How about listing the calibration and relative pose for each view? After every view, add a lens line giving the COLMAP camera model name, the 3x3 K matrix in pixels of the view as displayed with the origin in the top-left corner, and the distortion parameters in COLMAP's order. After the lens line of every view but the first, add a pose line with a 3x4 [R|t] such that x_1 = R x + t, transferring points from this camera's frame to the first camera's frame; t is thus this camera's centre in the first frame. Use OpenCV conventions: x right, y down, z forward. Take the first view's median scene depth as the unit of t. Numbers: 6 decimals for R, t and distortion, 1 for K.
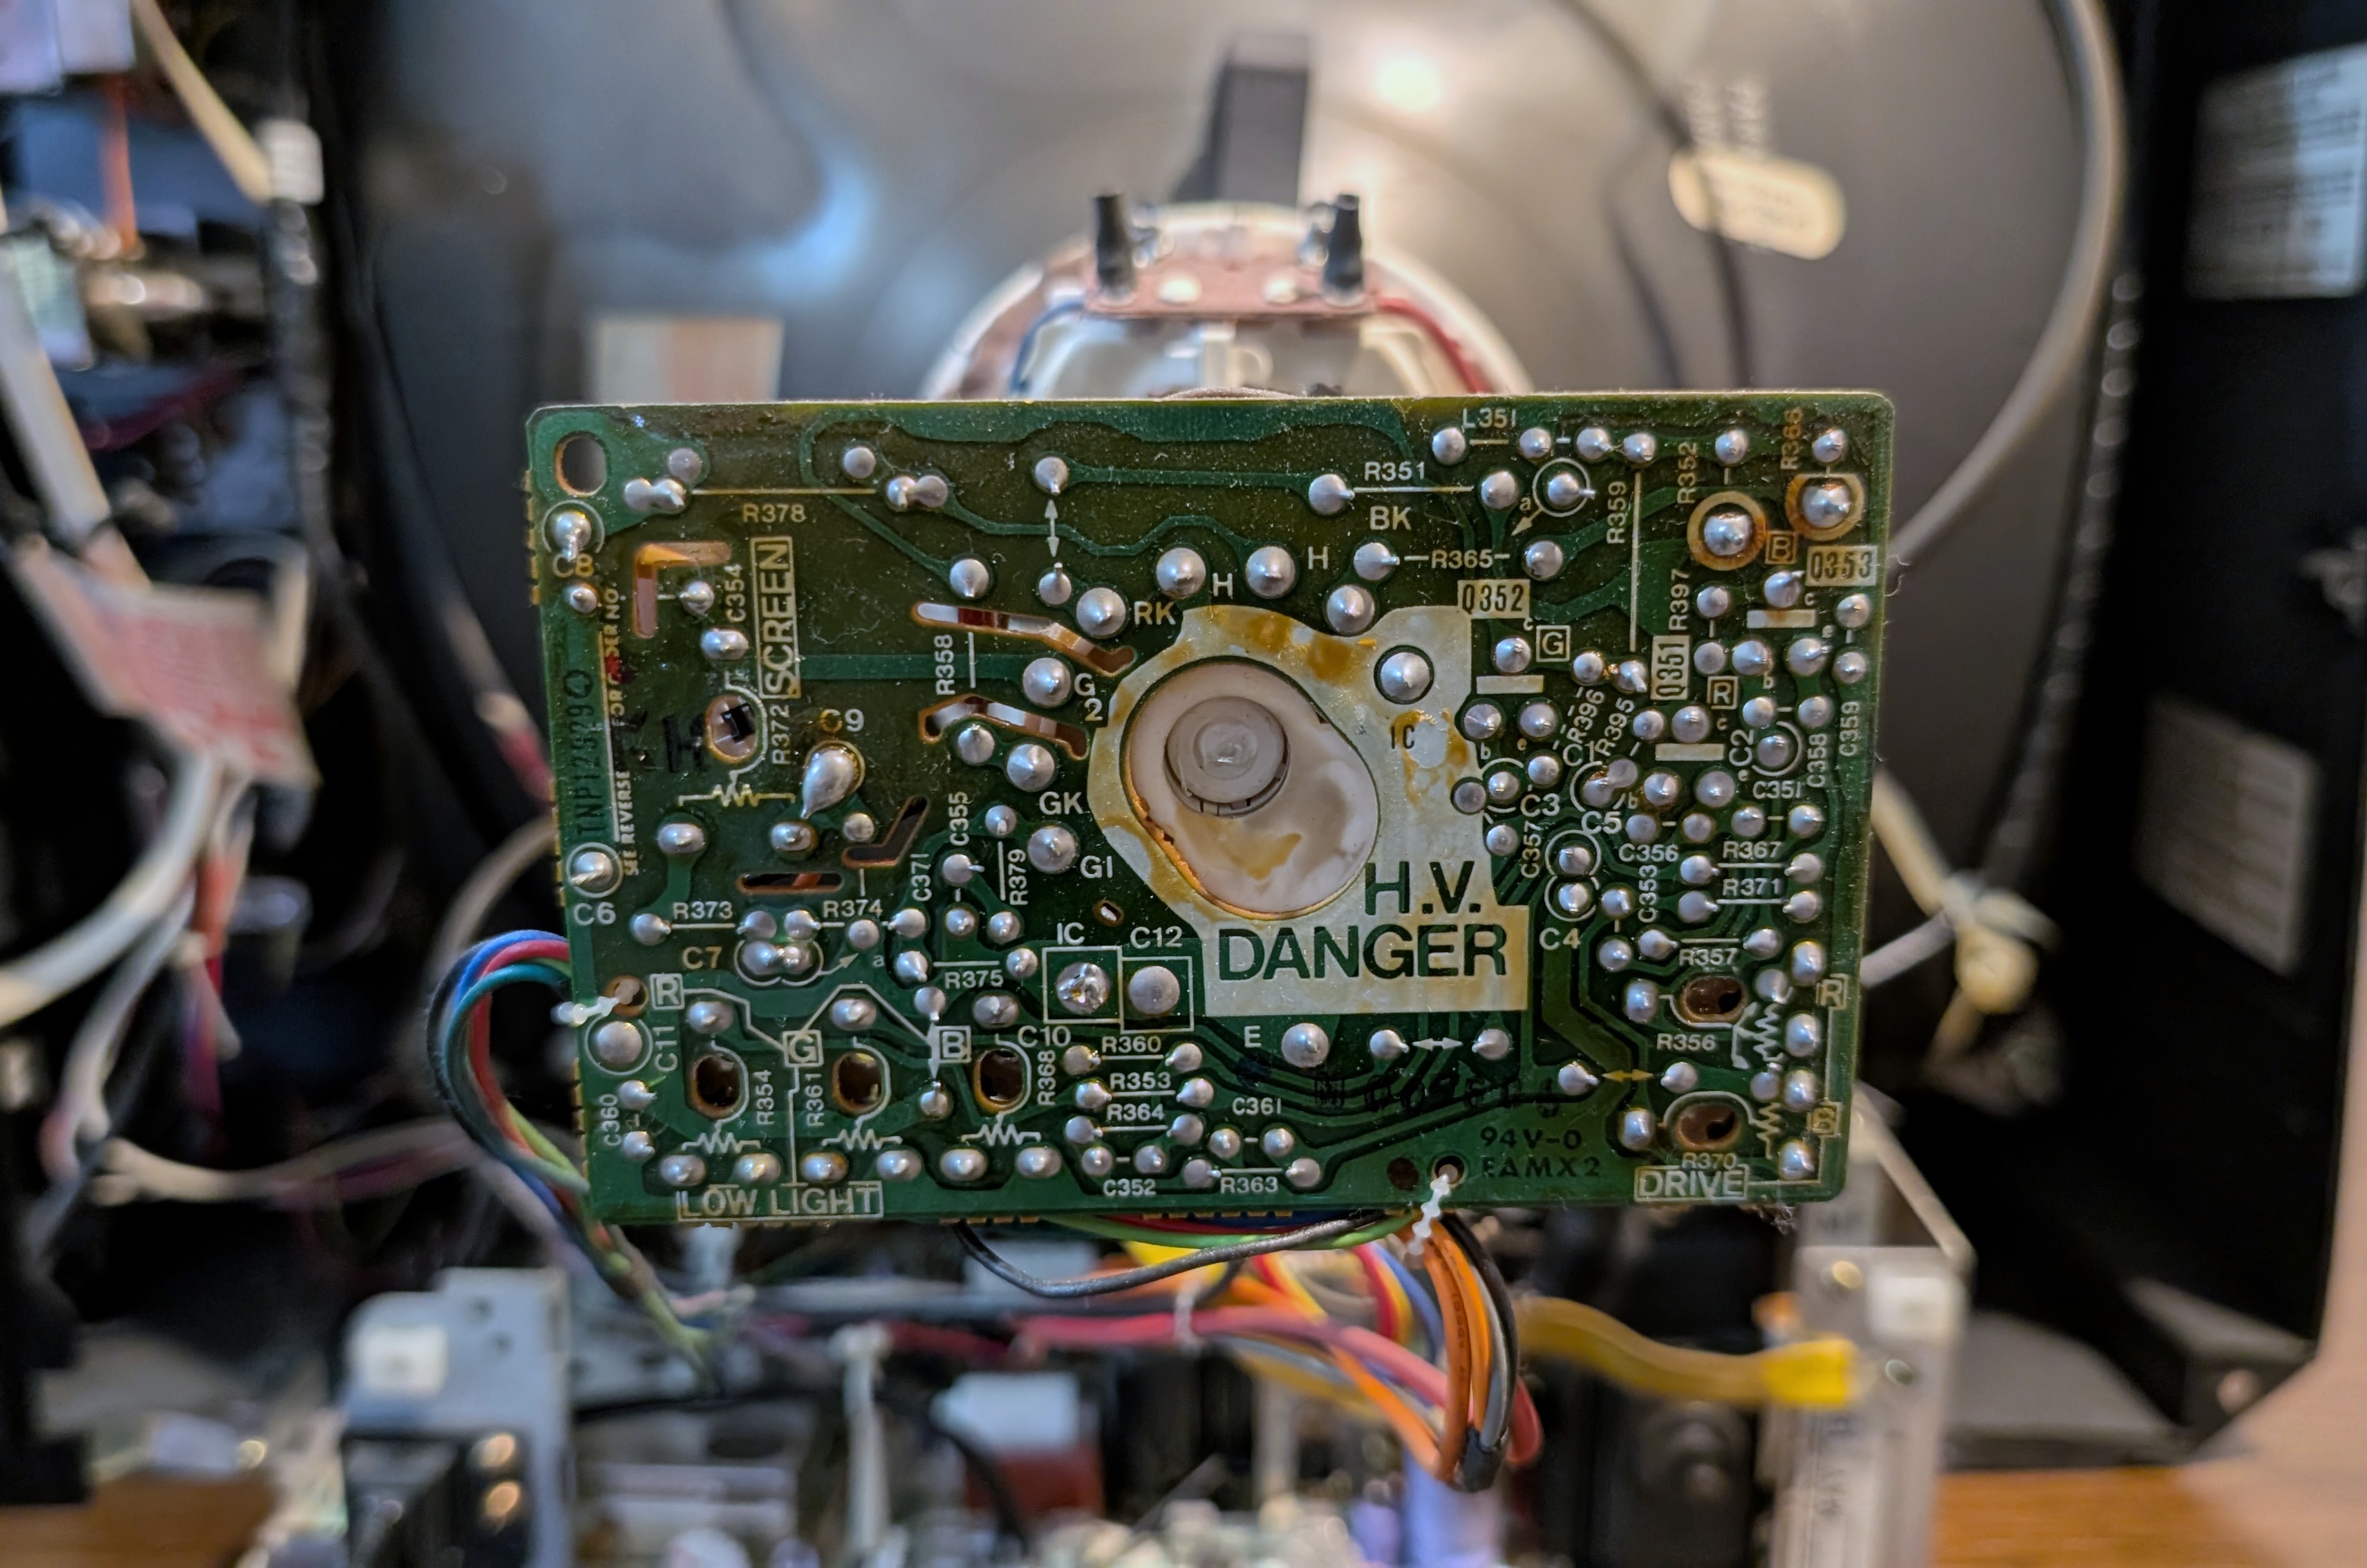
lens RADIAL K [[1886.9, 0, 1183.5], [0, 1886.9, 784.0], [0, 0, 1]] dist [0.102823, -0.270500]
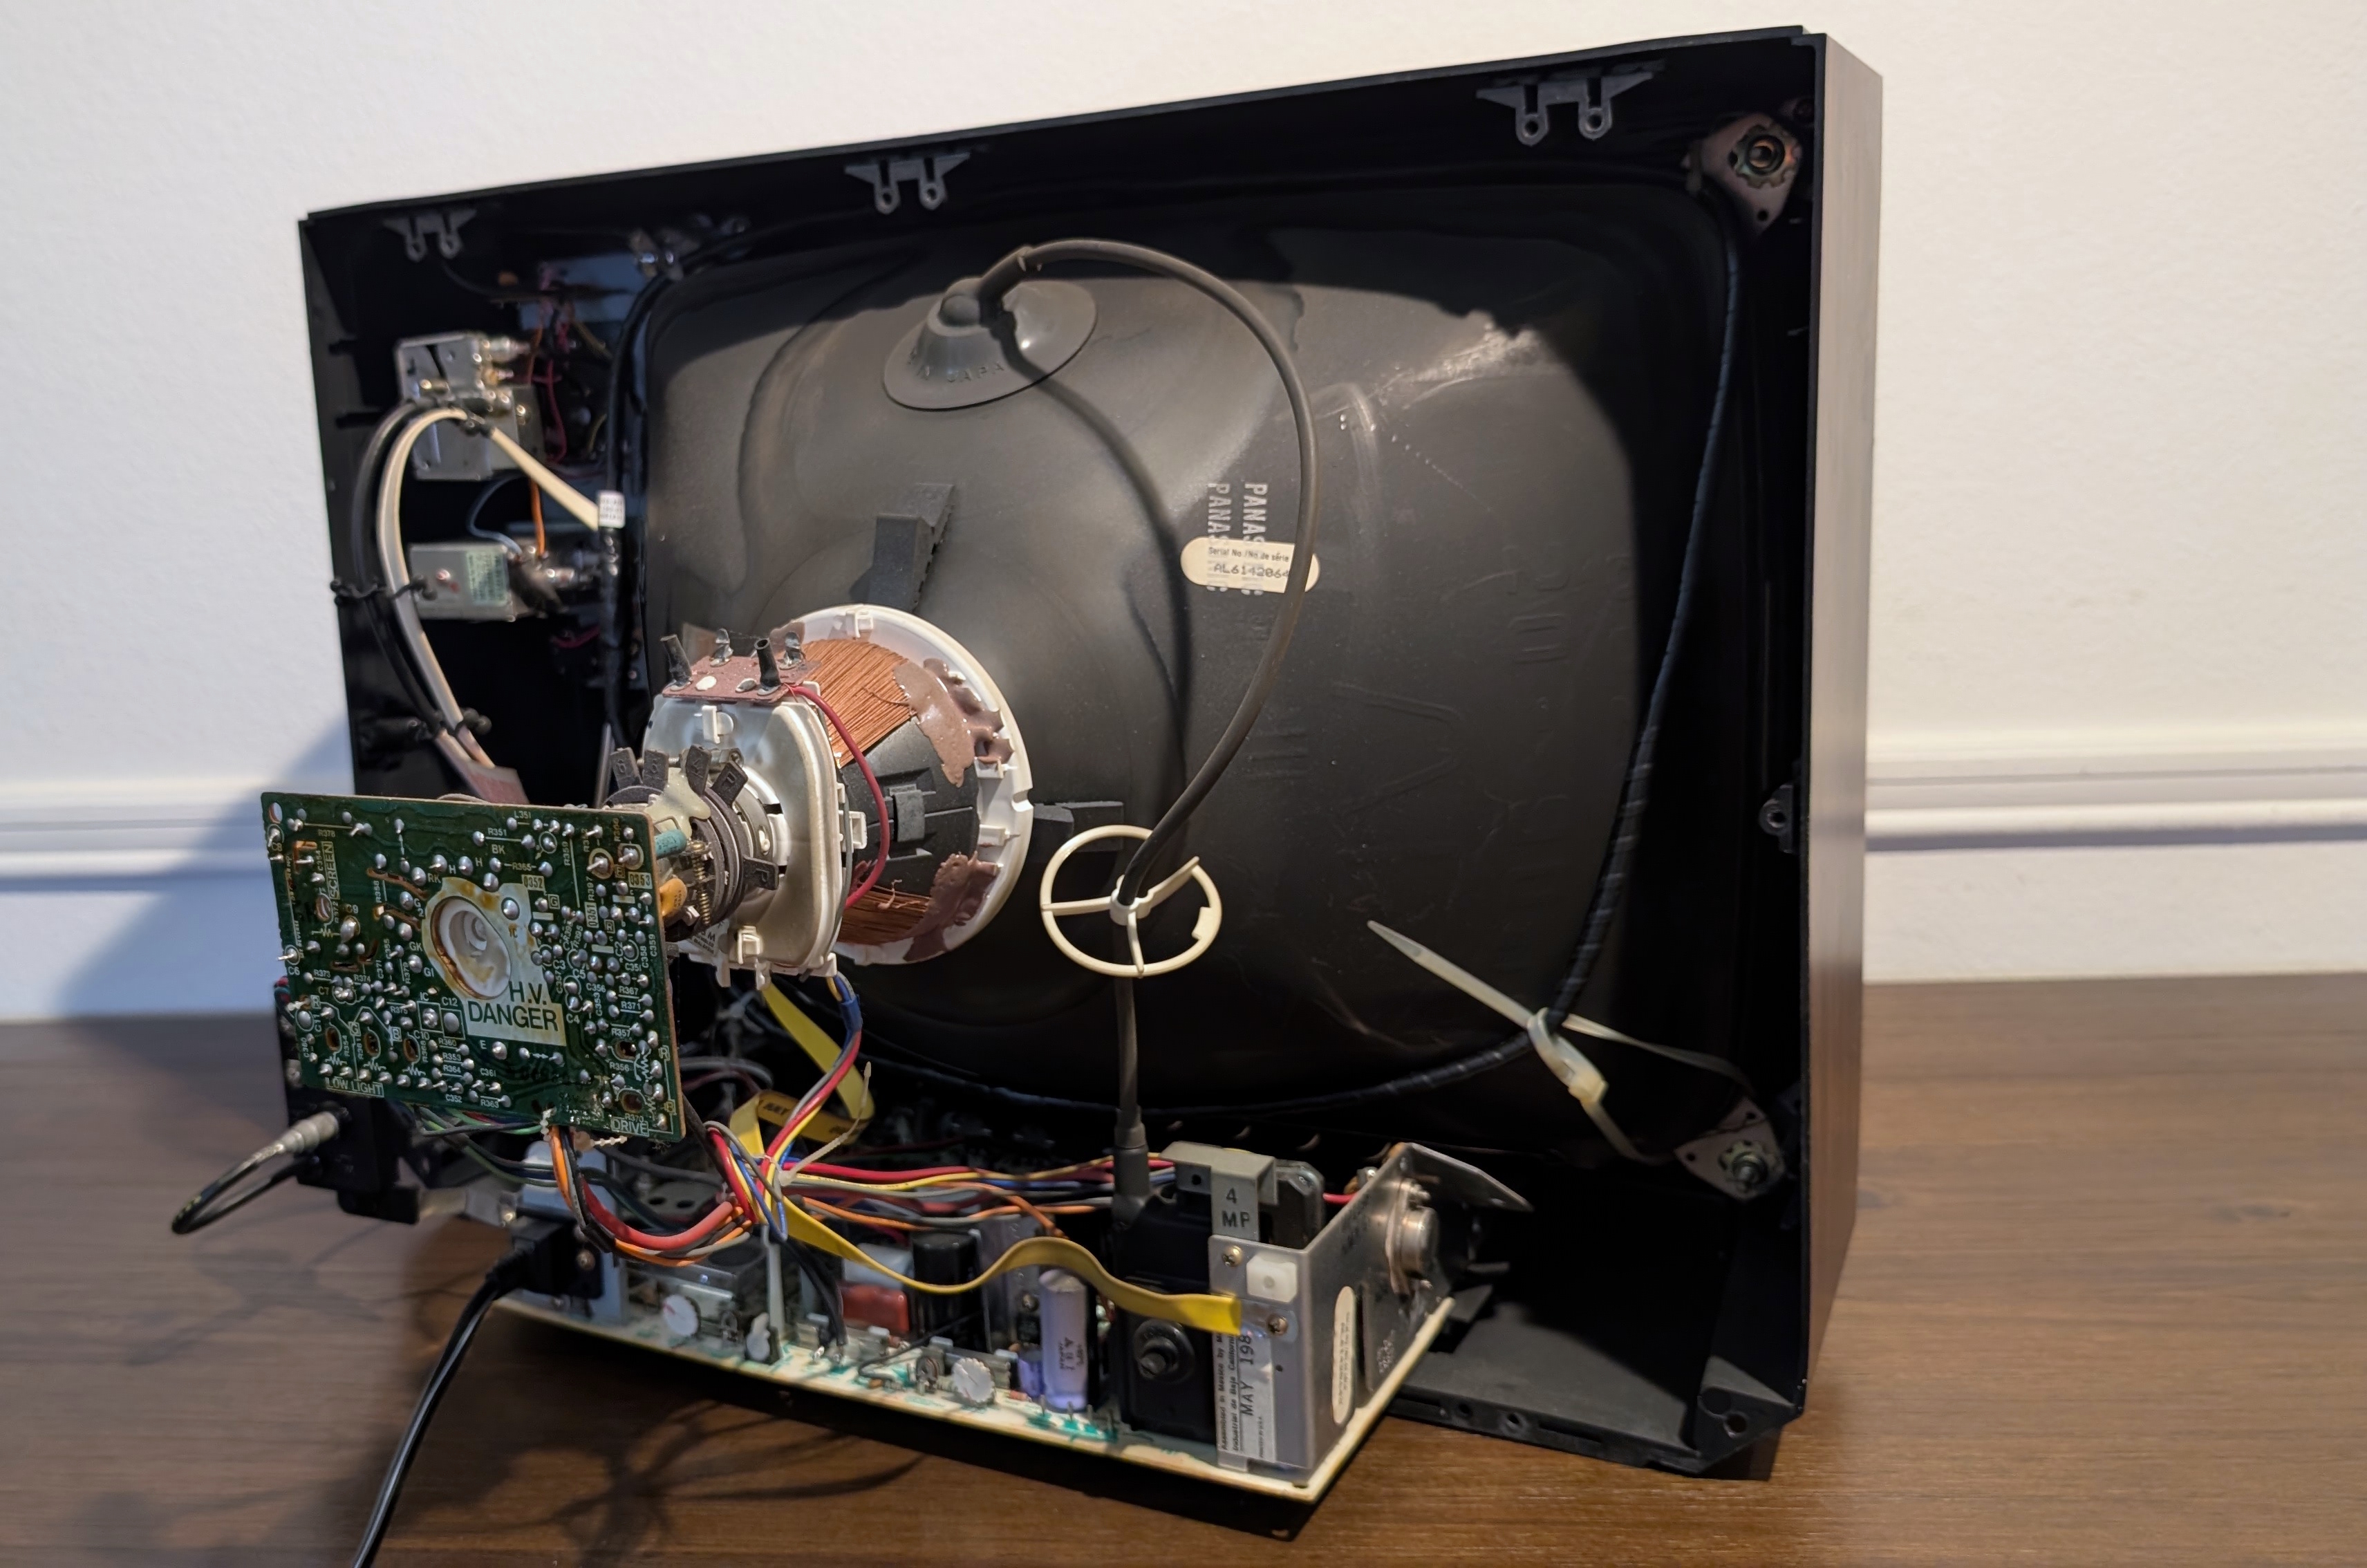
lens RADIAL K [[1886.9, 0, 1183.5], [0, 1886.9, 784.0], [0, 0, 1]] dist [0.102823, -0.270500]
pose [[0.893620, 0.054391, -0.445517, 2.019648], [-0.054123, 0.998445, 0.013336, -0.302909], [0.445550, 0.012195, 0.895174, -0.877188]]
